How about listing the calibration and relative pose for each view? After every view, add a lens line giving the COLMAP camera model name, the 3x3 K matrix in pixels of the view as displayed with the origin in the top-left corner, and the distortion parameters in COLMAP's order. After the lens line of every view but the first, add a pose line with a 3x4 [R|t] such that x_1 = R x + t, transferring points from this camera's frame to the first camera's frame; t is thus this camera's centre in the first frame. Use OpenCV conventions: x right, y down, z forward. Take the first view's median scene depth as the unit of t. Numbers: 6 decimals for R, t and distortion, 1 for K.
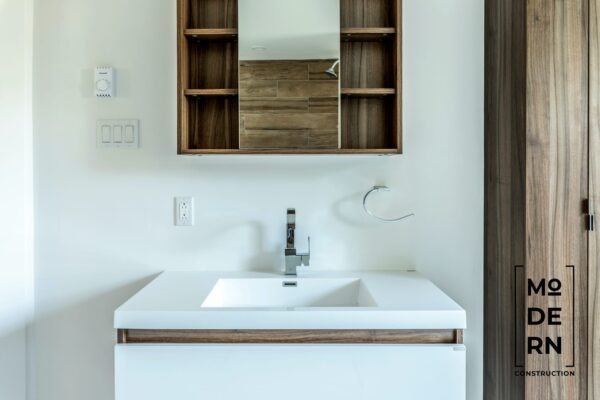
lens RADIAL K [[601.3, 0, 300.0], [0, 601.3, 168.4], [0, 0, 1]] dist [0.001083, -0.000432]
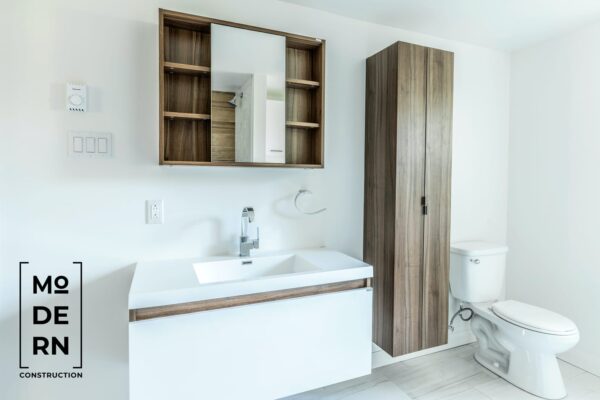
lens RADIAL K [[609.5, 0, 300.0], [0, 609.5, 200.0], [0, 0, 1]] dist [0.003804, 0.023428]
pose [[0.798858, -0.012780, 0.601384, -0.759532], [-0.009473, 0.999383, 0.033821, 0.003711], [-0.601445, -0.032715, 0.798244, -0.166850]]
